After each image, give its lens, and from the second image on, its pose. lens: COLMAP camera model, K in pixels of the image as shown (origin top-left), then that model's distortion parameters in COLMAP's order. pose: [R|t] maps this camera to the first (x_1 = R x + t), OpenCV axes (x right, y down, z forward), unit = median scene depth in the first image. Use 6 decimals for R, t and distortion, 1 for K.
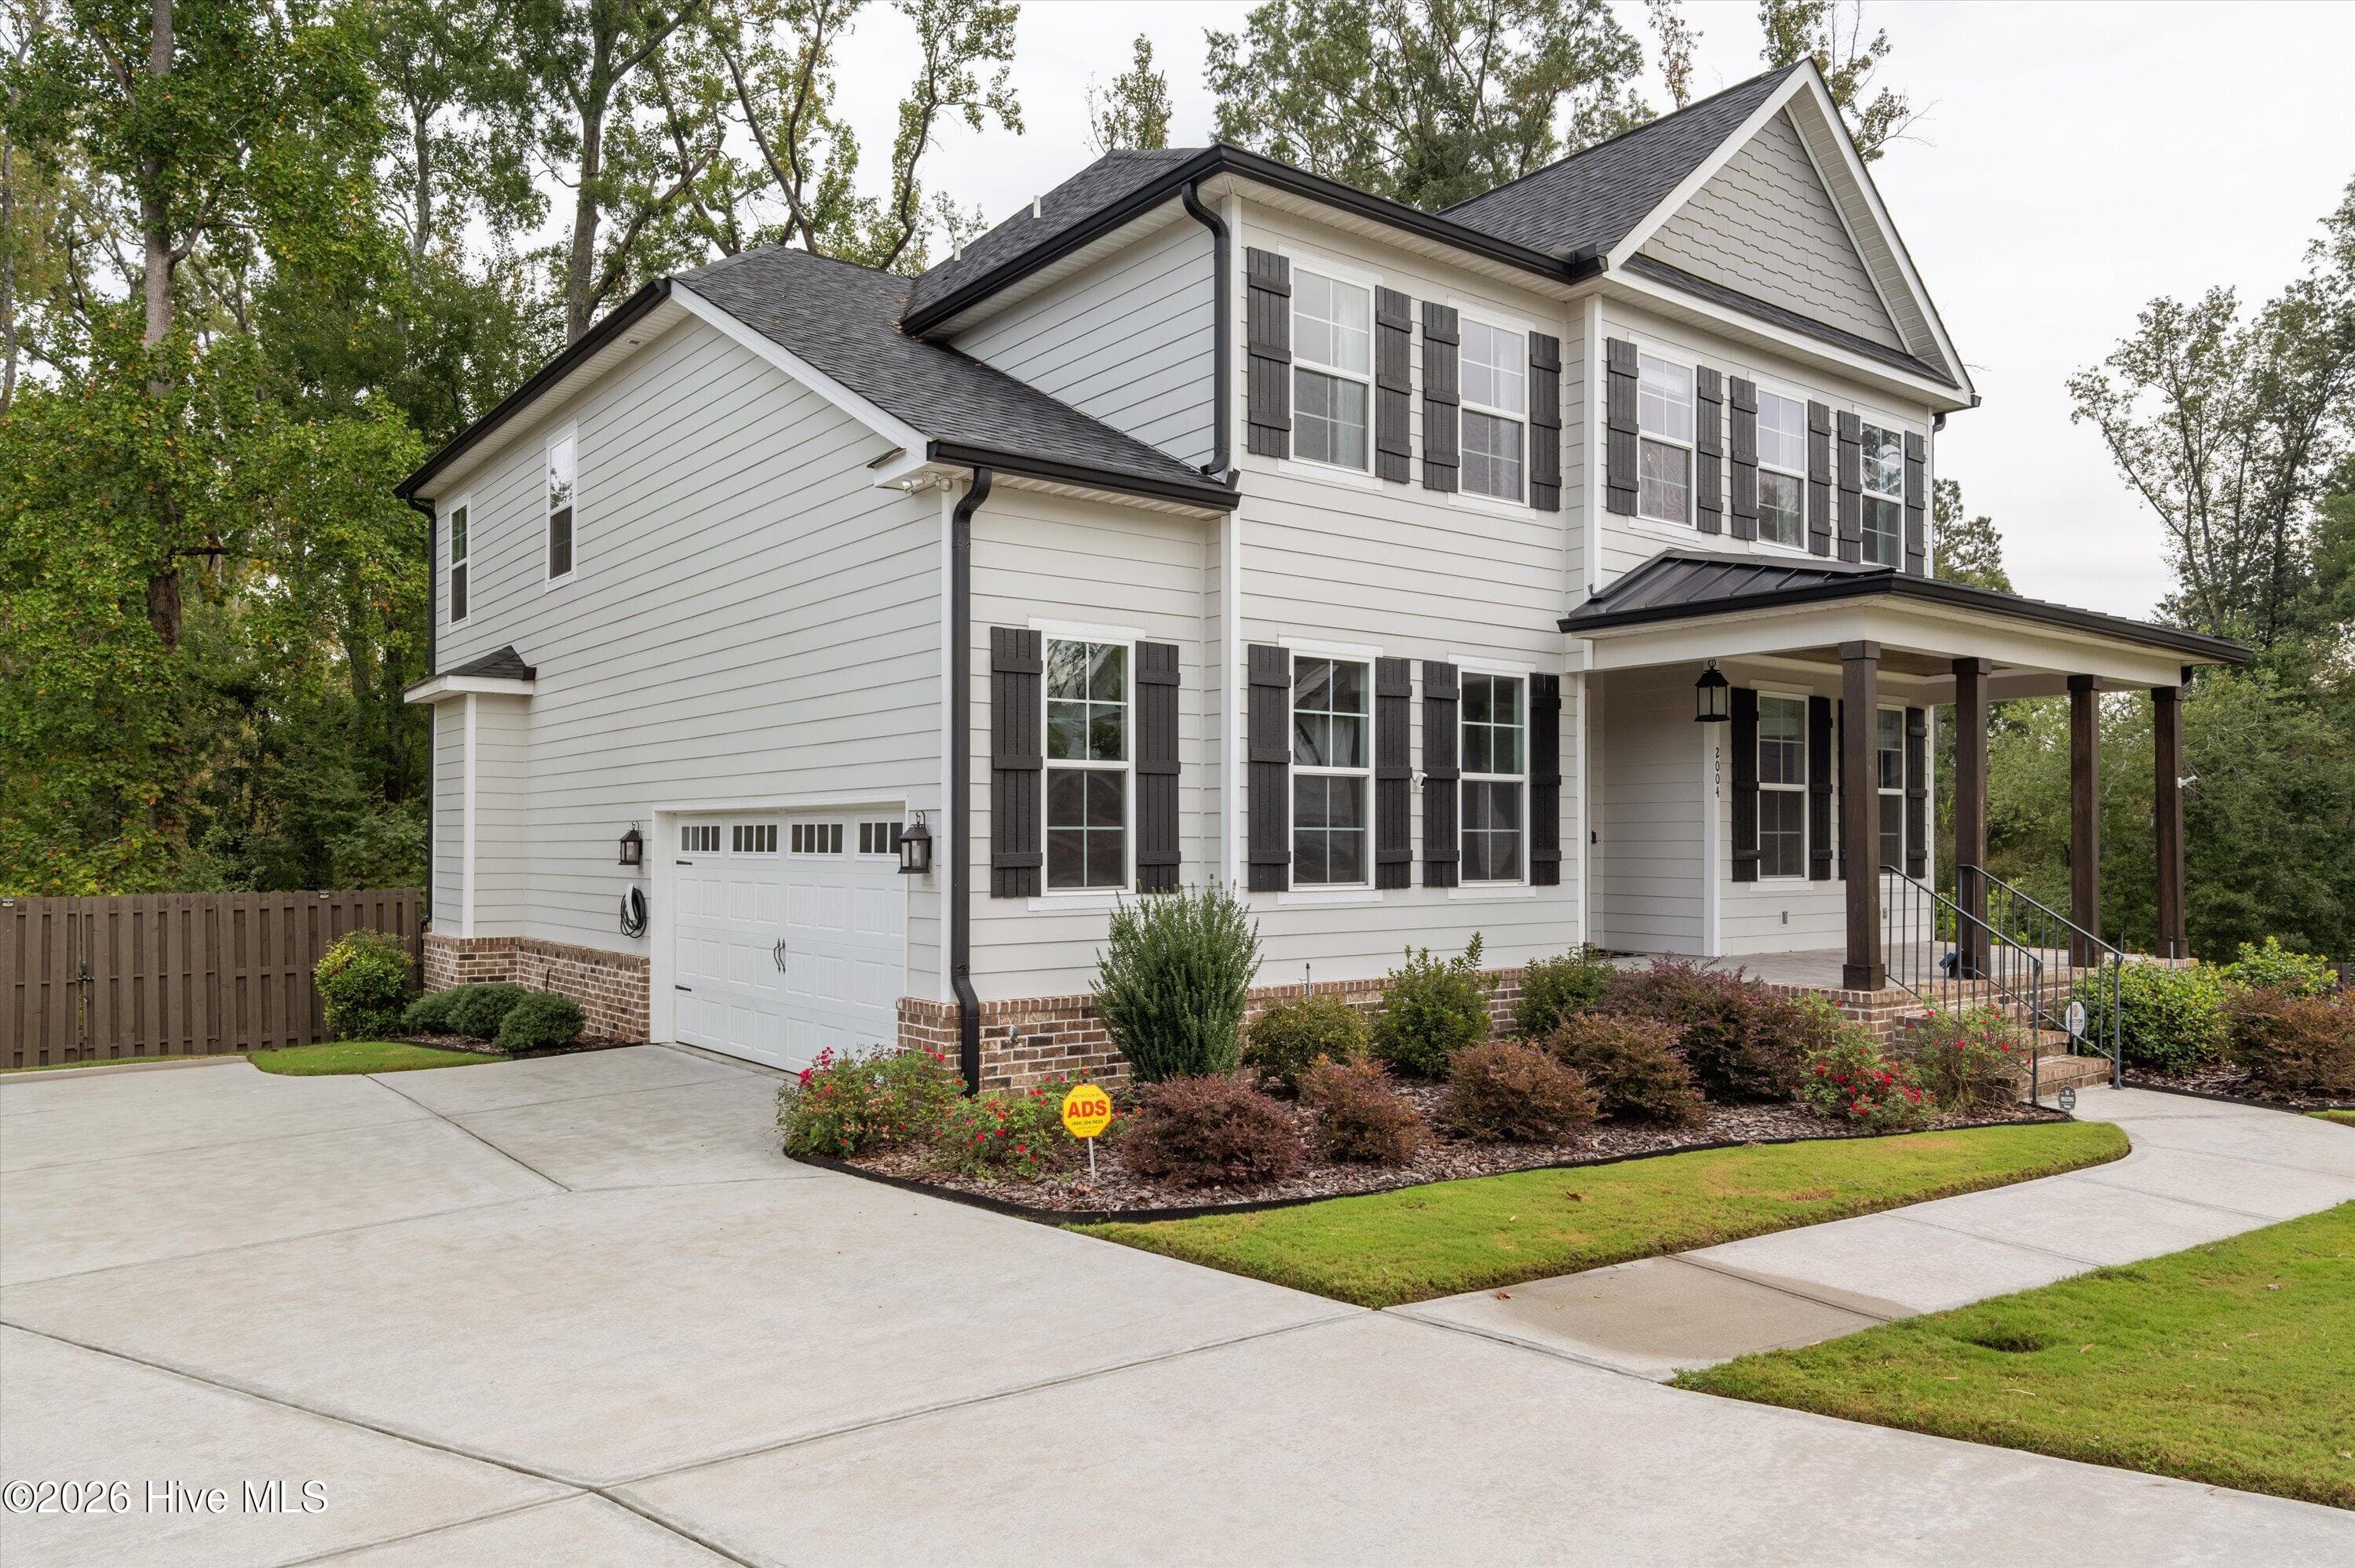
lens RADIAL K [[1617.2, 0, 1184.2], [0, 1617.2, 838.3], [0, 0, 1]] dist [-0.002473, 0.002637]
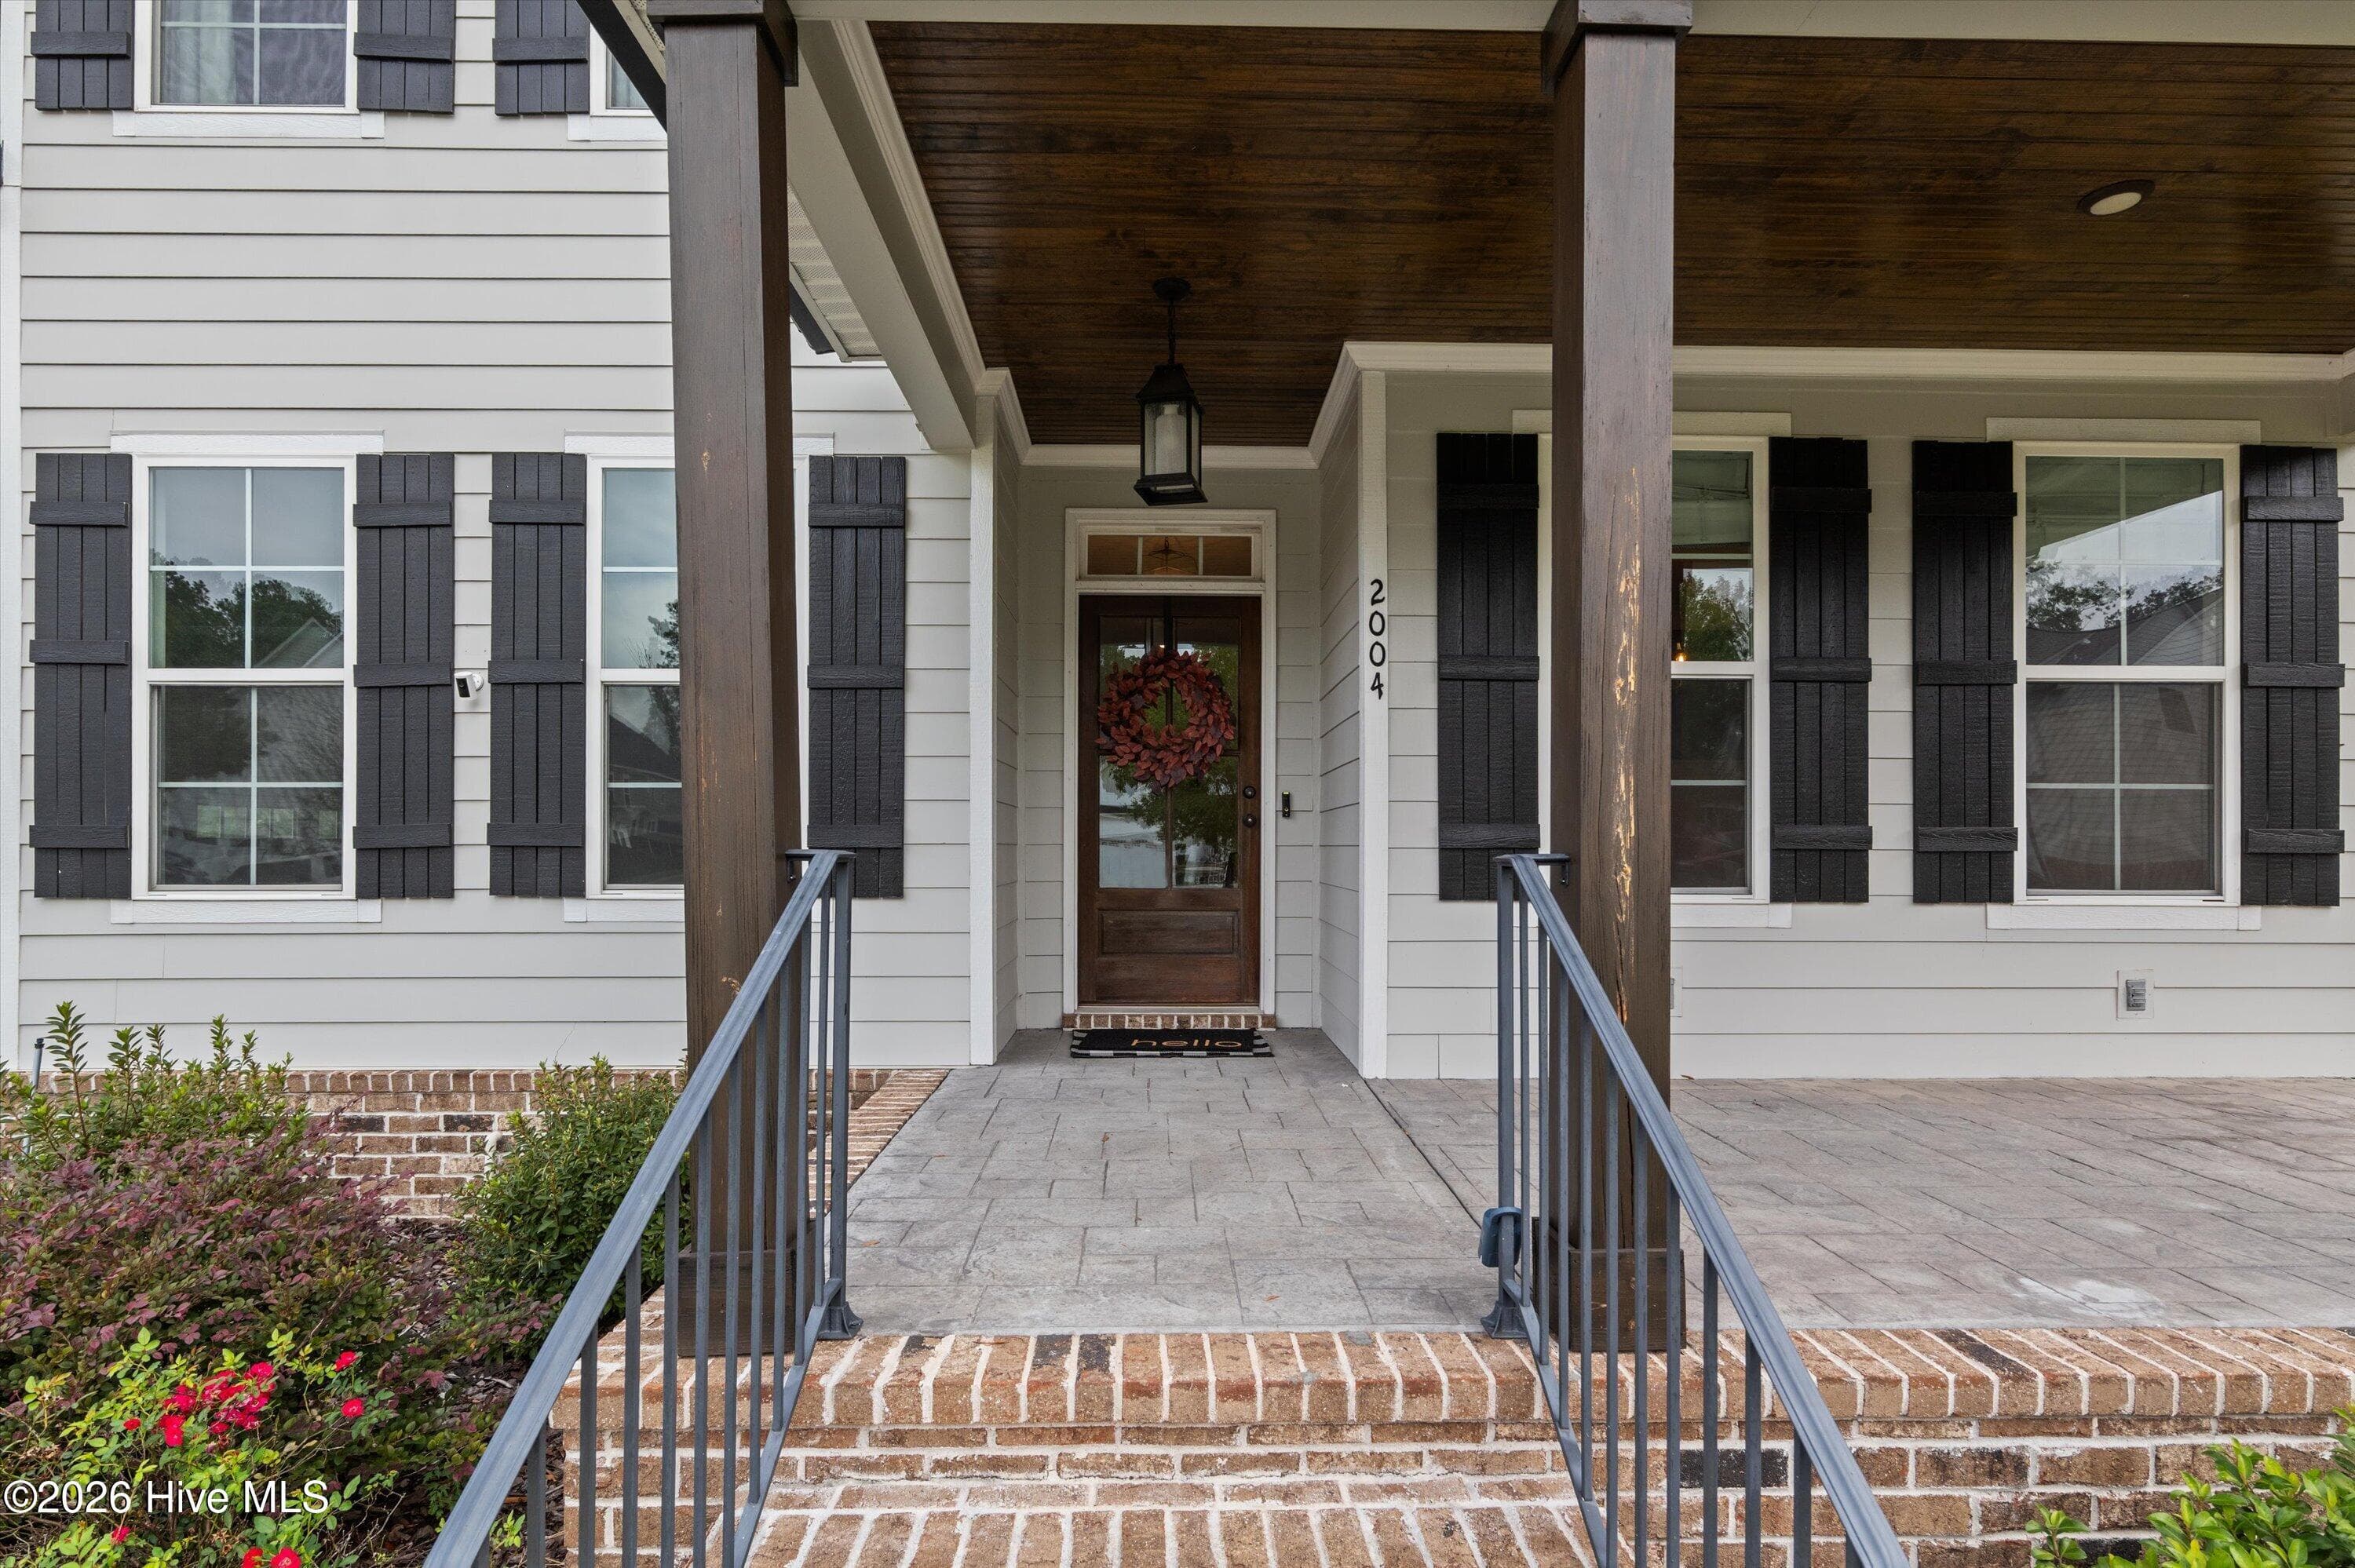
lens RADIAL K [[2282.2, 0, 1143.1], [0, 2282.2, 754.9], [0, 0, 1]] dist [0.034003, 0.000000]
pose [[0.781539, -0.016201, -0.623646, 0.709155], [0.002051, 0.999724, -0.023401, 0.002864], [0.623854, 0.017009, 0.781356, 0.527191]]
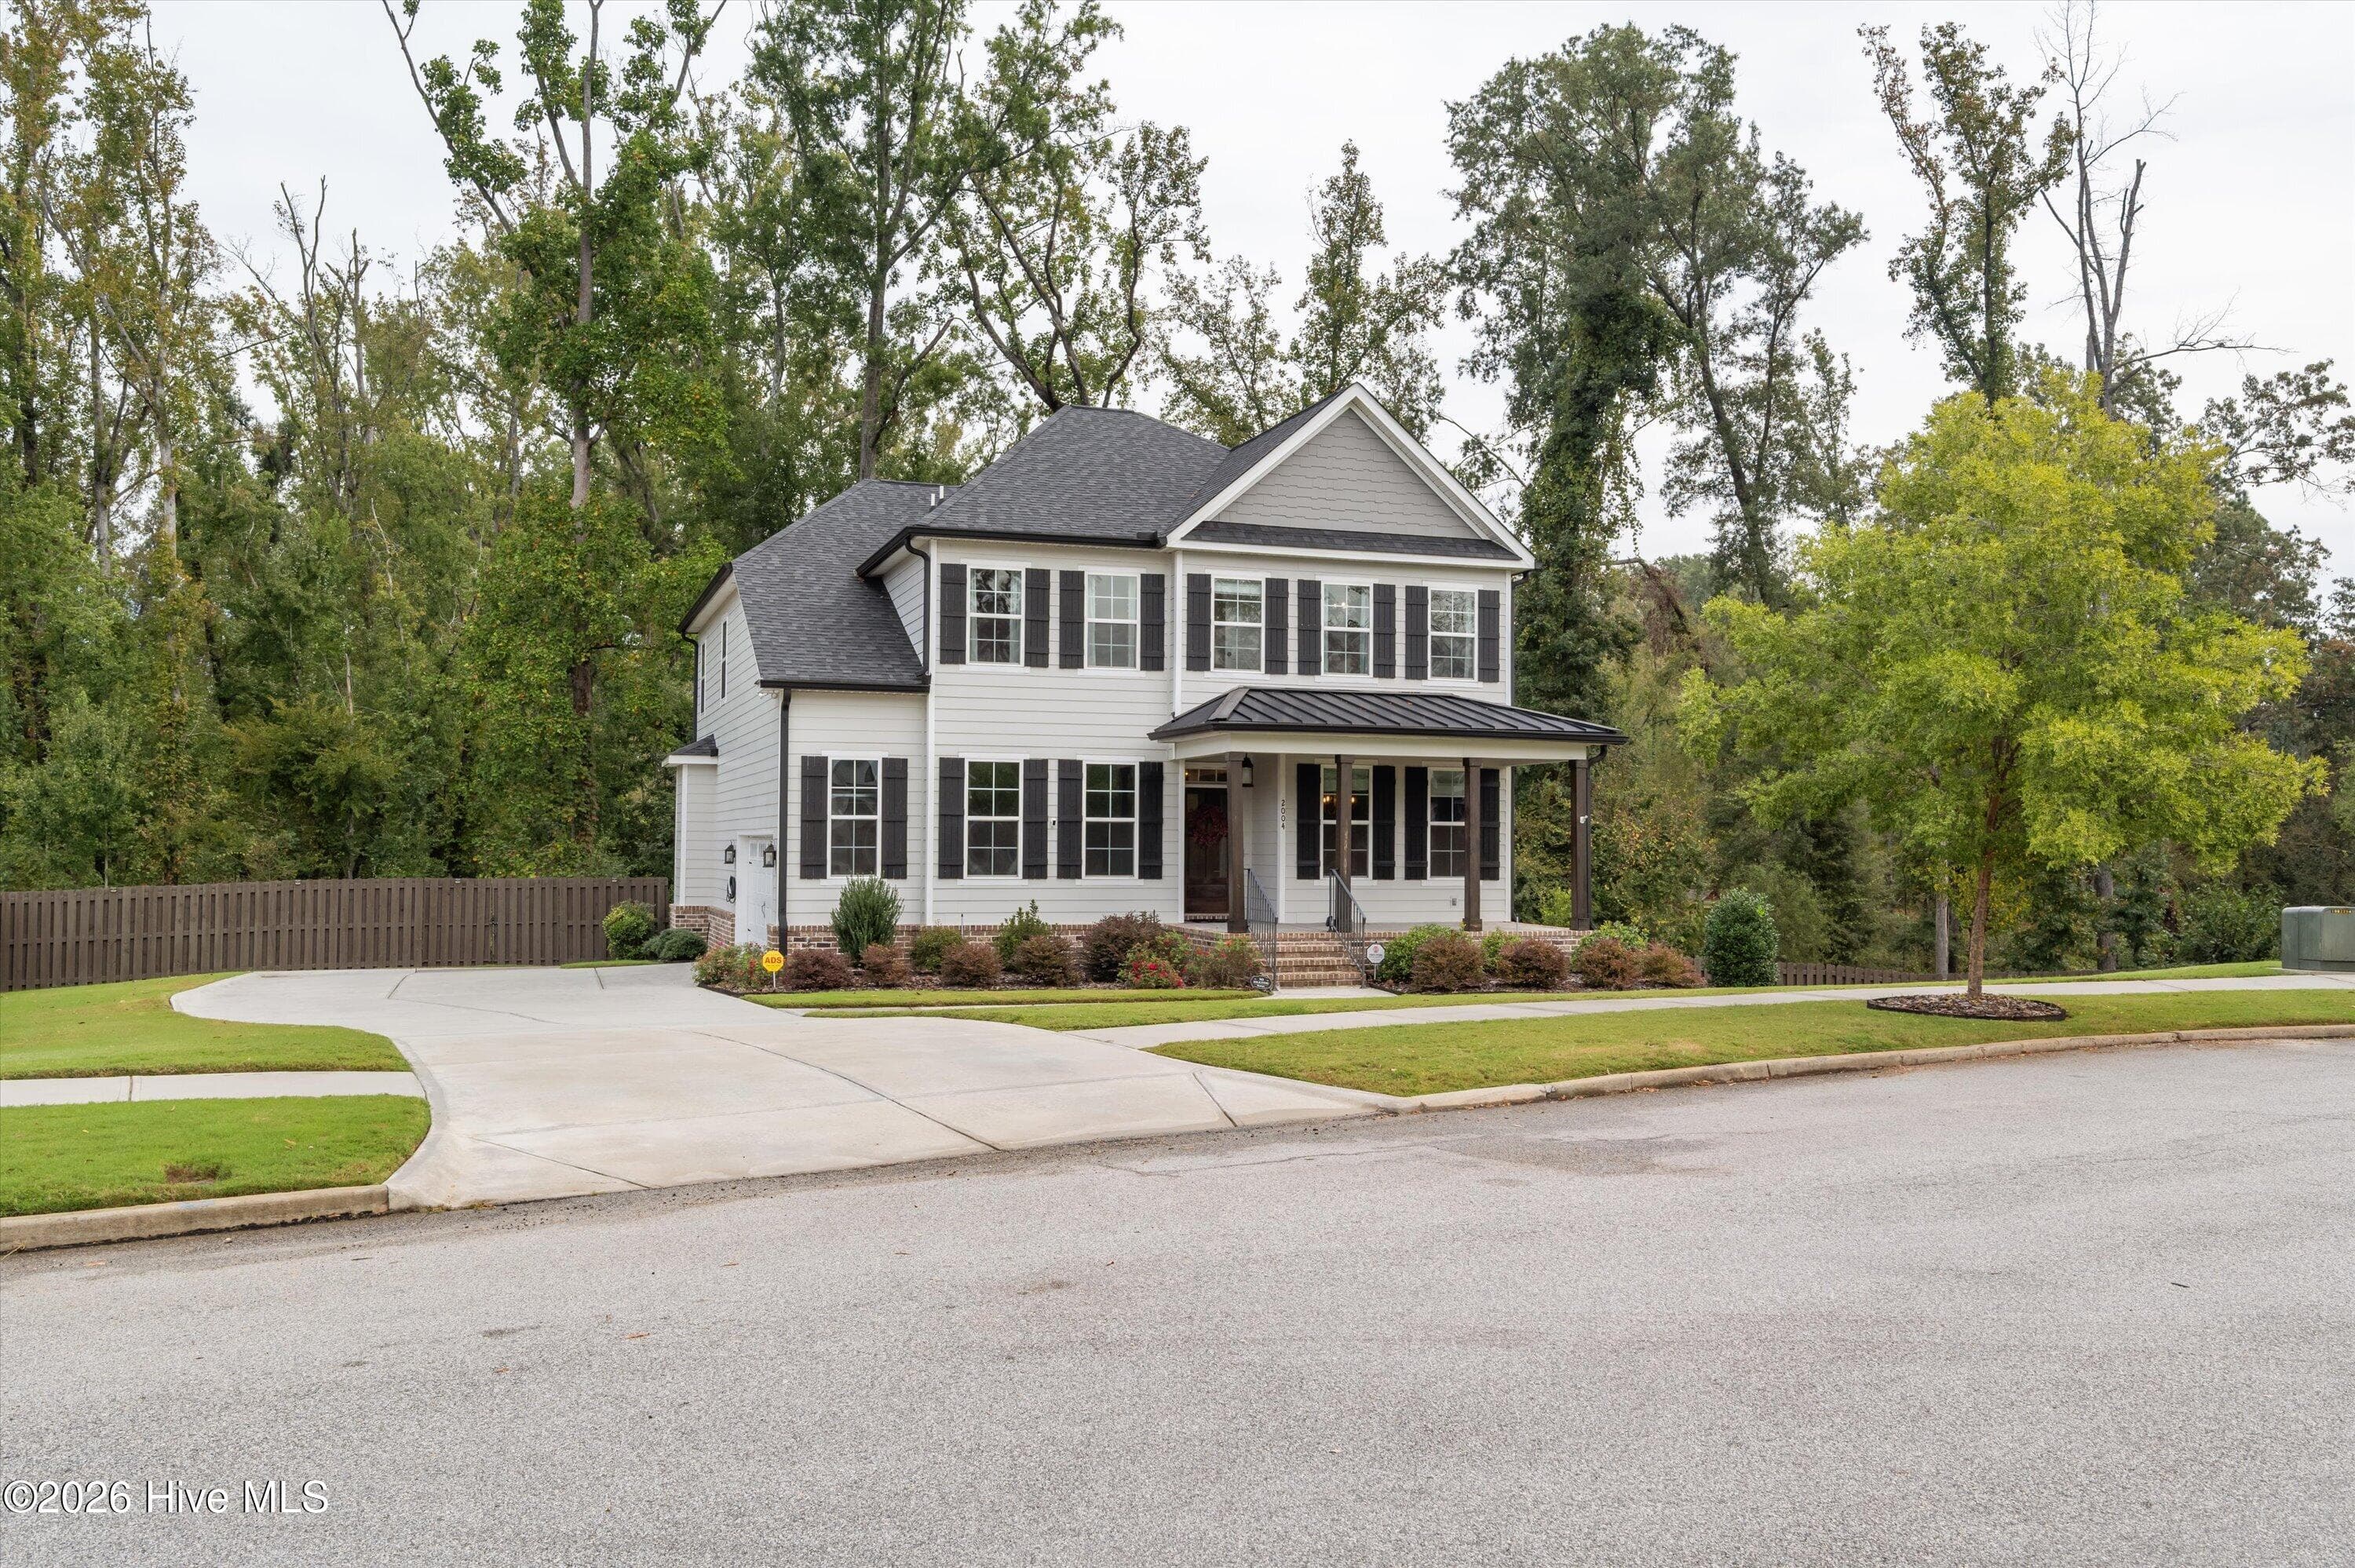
lens RADIAL K [[2036.2, 0, 1196.1], [0, 2036.2, 798.8], [0, 0, 1]] dist [-0.010678, 0.004726]
pose [[0.945461, -0.001993, -0.325730, 1.012790], [-0.004667, 0.999796, -0.019665, -0.015917], [0.325703, 0.020113, 0.945258, -1.135198]]
